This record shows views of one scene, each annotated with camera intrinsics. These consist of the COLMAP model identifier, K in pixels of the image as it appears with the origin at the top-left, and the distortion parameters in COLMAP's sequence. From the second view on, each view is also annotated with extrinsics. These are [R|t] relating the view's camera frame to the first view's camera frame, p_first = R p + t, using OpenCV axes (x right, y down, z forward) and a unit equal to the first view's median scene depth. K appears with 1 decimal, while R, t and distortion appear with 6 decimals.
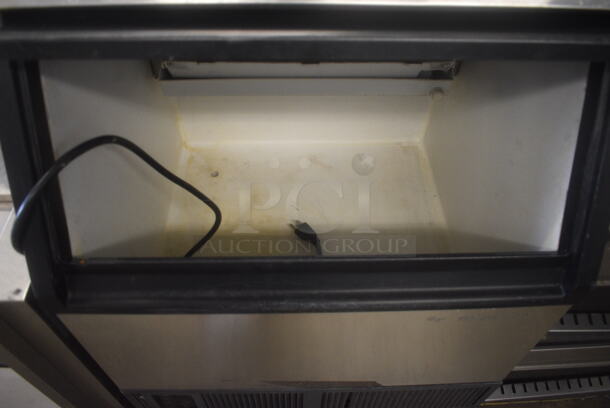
lens RADIAL K [[472.4, 0, 305.0], [0, 472.4, 204.0], [0, 0, 1]] dist [-0.096355, 0.015000]
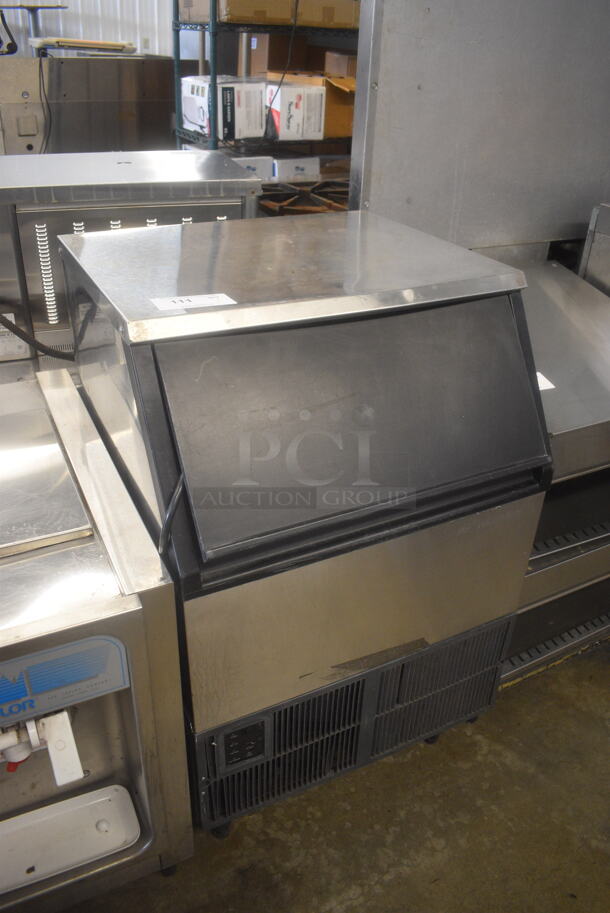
lens RADIAL K [[707.1, 0, 305.0], [0, 707.1, 456.5], [0, 0, 1]] dist [-0.096355, 0.015000]
pose [[0.903222, -0.207804, 0.375510, -0.622356], [0.316222, 0.913790, -0.254933, 0.323377], [-0.290161, 0.349006, 0.891068, -0.523196]]
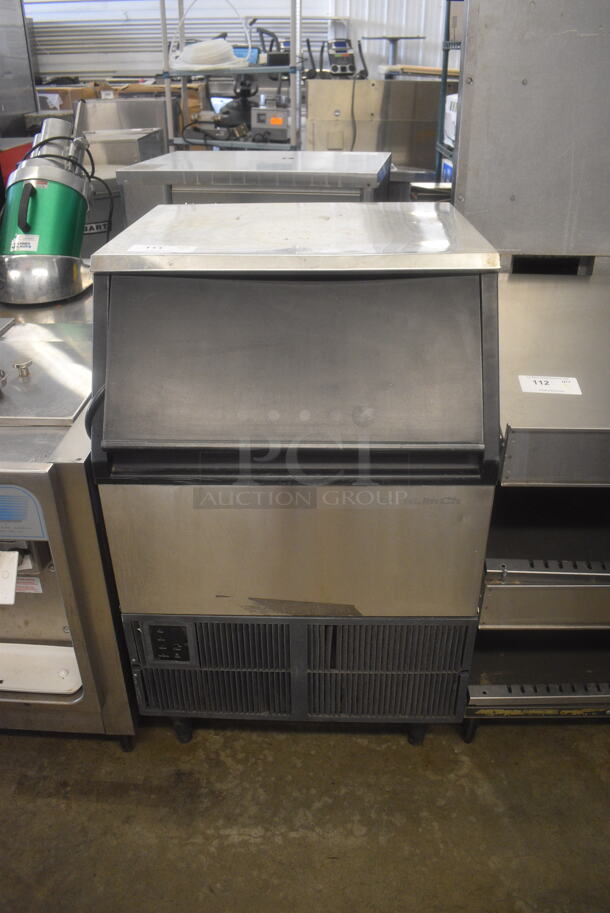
lens RADIAL K [[707.1, 0, 305.0], [0, 707.1, 456.5], [0, 0, 1]] dist [-0.096355, 0.015000]
pose [[0.998073, 0.002838, -0.061992, 0.139664], [-0.024945, 0.933042, -0.358902, 0.652322], [0.056823, 0.359757, 0.931314, -0.682694]]
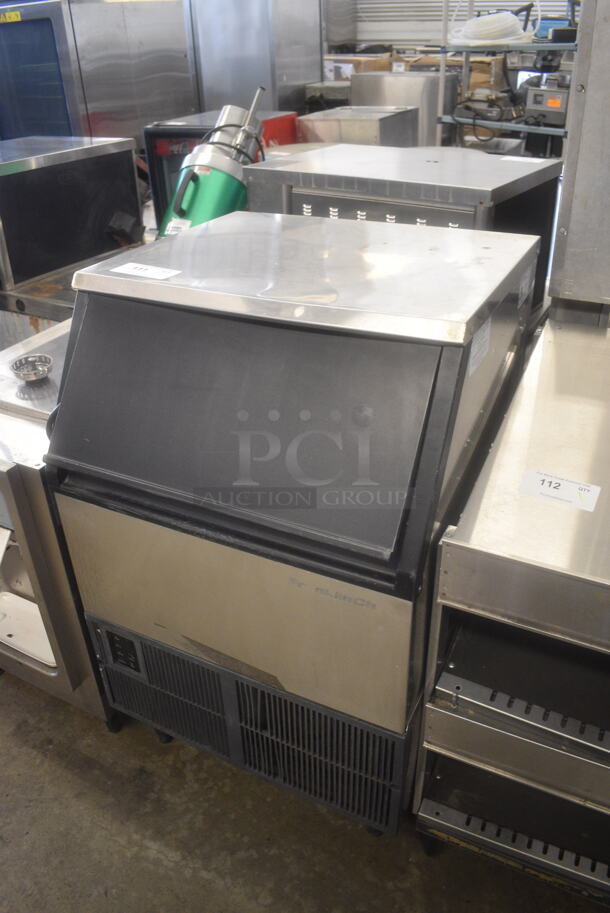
lens RADIAL K [[707.1, 0, 305.0], [0, 707.1, 456.5], [0, 0, 1]] dist [-0.096355, 0.015000]
pose [[0.877514, 0.207086, -0.432534, 0.766628], [-0.336612, 0.908401, -0.247992, 0.302116], [0.341559, 0.363212, 0.866842, -0.475780]]
